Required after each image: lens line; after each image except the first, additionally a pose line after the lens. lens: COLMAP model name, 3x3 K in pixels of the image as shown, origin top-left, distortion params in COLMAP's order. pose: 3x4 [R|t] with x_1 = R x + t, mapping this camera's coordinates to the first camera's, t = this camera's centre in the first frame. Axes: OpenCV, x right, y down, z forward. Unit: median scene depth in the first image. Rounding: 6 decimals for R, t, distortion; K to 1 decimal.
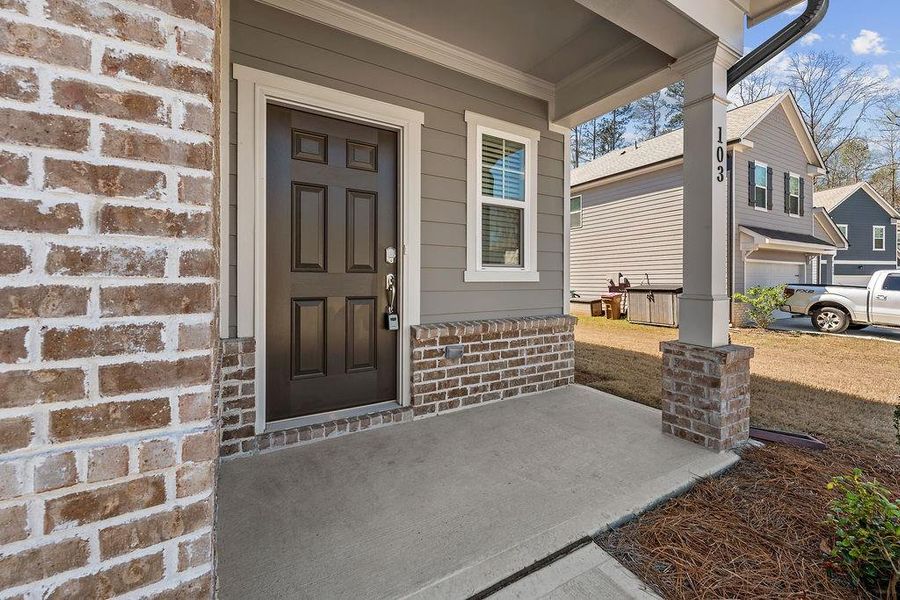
lens RADIAL K [[368.9, 0, 451.8], [0, 368.9, 288.1], [0, 0, 1]] dist [0.000106, -0.000045]
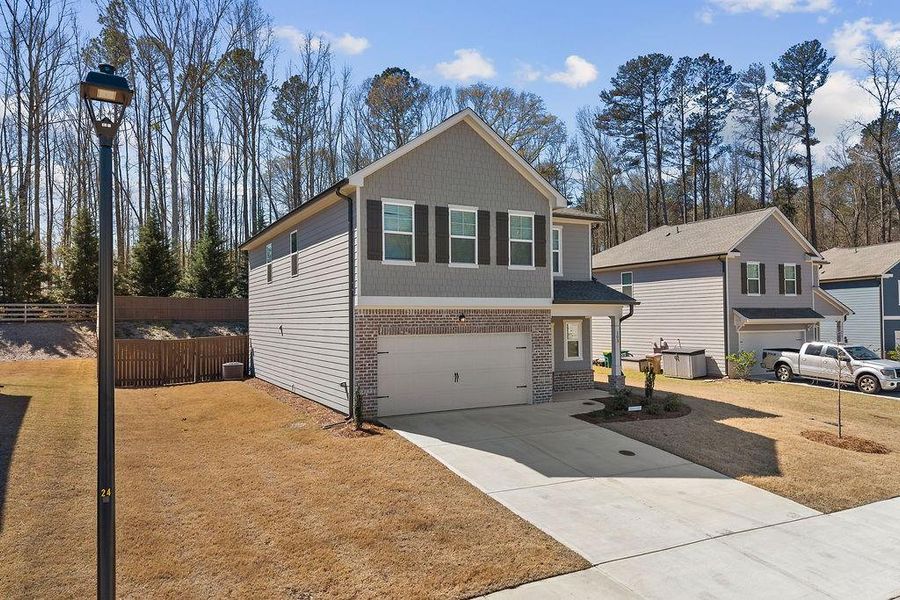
lens RADIAL K [[704.0, 0, 450.0], [0, 704.0, 300.0], [0, 0, 1]] dist [0.000575, -0.002772]
pose [[0.999893, -0.008314, -0.012002, -0.270262], [0.007961, 0.999544, -0.029136, -0.115801], [0.012238, 0.029037, 0.999503, -1.579575]]
